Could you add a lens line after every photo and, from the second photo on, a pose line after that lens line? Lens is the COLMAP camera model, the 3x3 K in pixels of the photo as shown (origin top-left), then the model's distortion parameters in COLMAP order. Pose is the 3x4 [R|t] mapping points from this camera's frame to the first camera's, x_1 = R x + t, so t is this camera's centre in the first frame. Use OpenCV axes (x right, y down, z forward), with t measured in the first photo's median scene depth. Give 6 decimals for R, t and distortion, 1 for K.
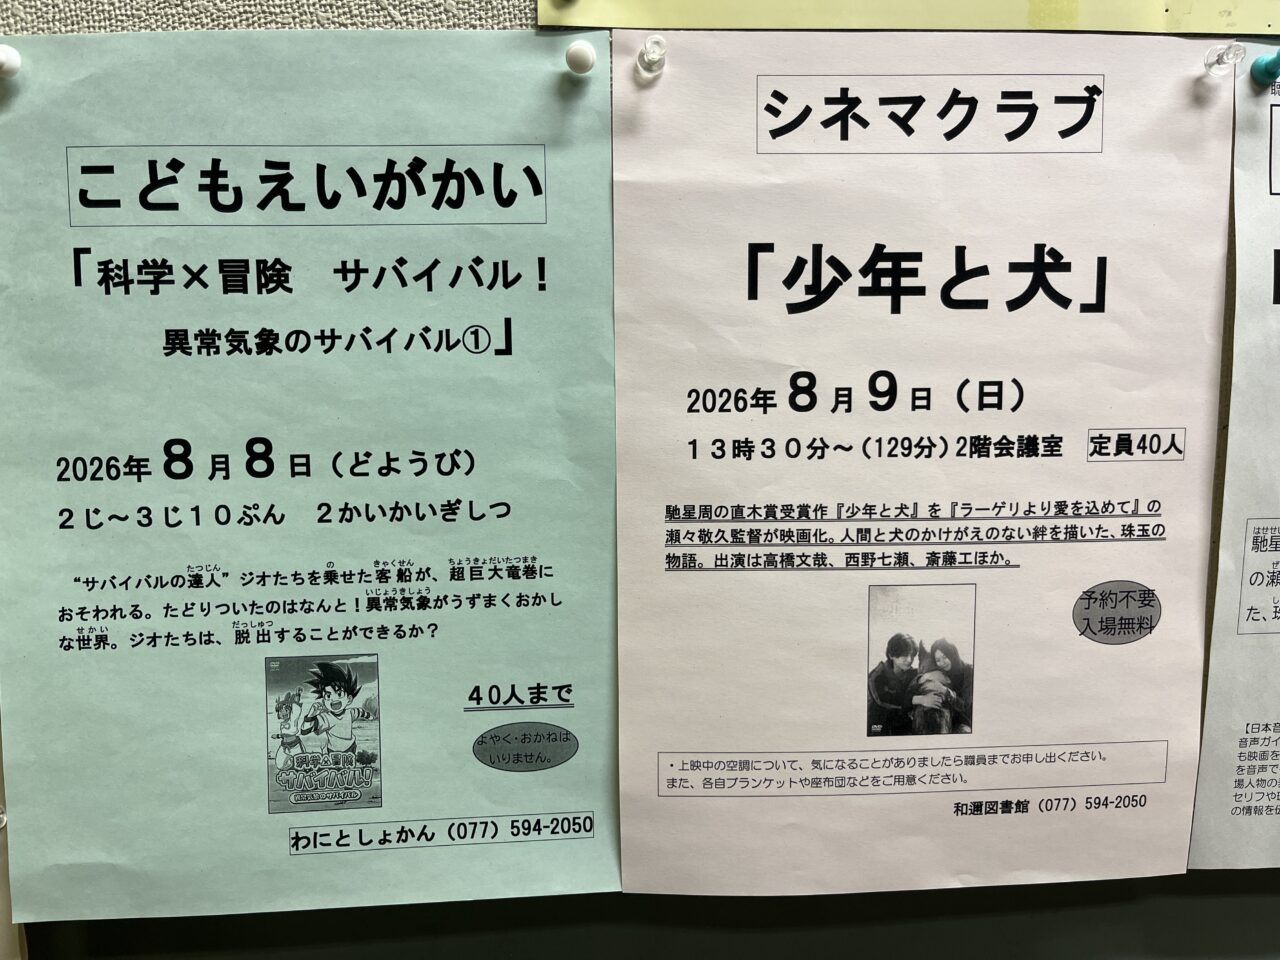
lens RADIAL K [[967.2, 0, 640.0], [0, 967.2, 480.0], [0, 0, 1]] dist [0.136878, -0.003192]
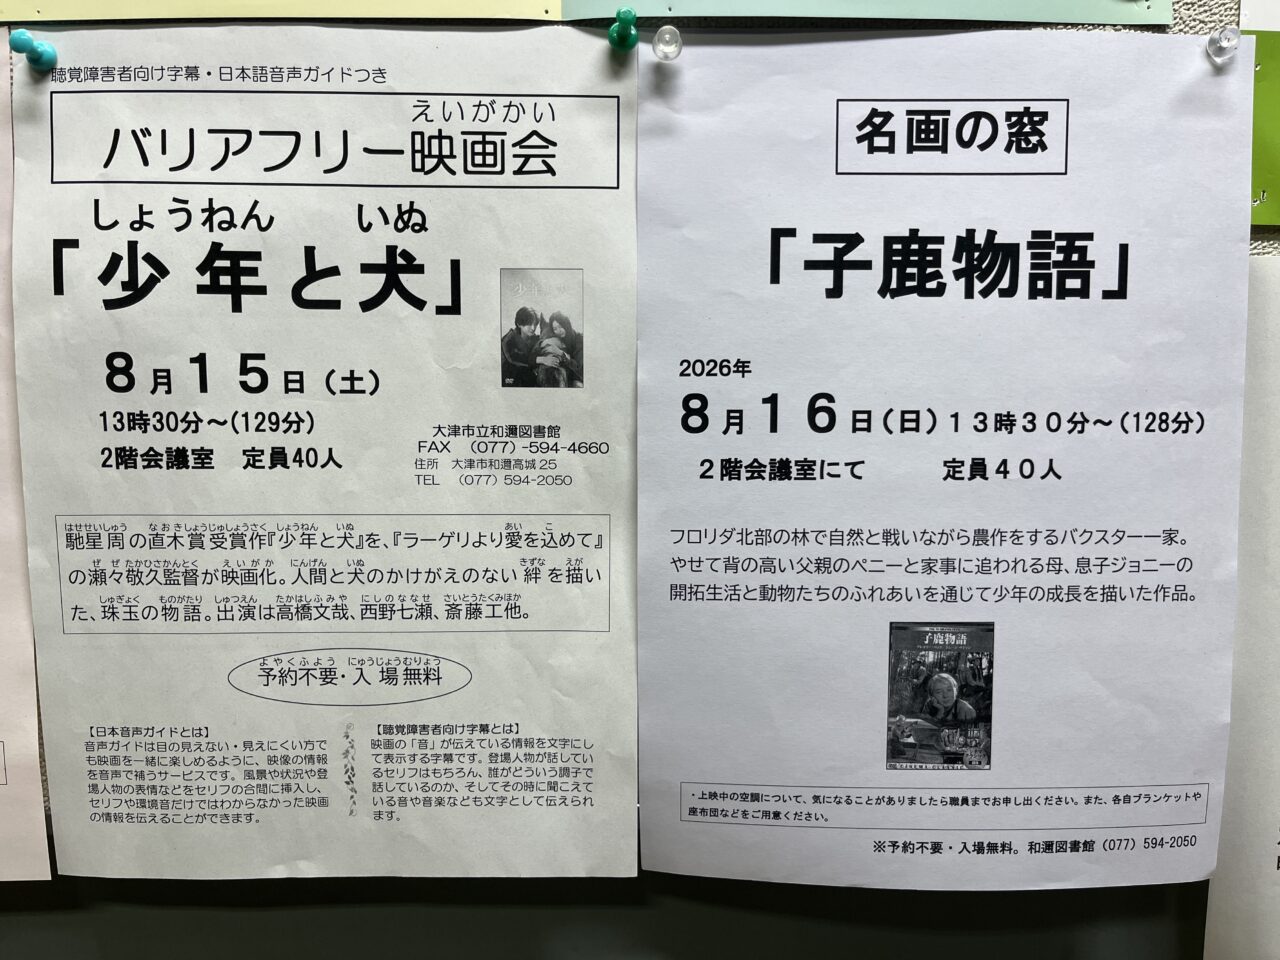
lens RADIAL K [[985.7, 0, 640.0], [0, 985.7, 480.0], [0, 0, 1]] dist [-0.109307, 0.106437]
pose [[0.995955, 0.026688, -0.085802, 0.728541], [-0.028959, 0.999260, -0.025334, 0.008158], [0.085062, 0.027716, 0.995990, 0.083362]]
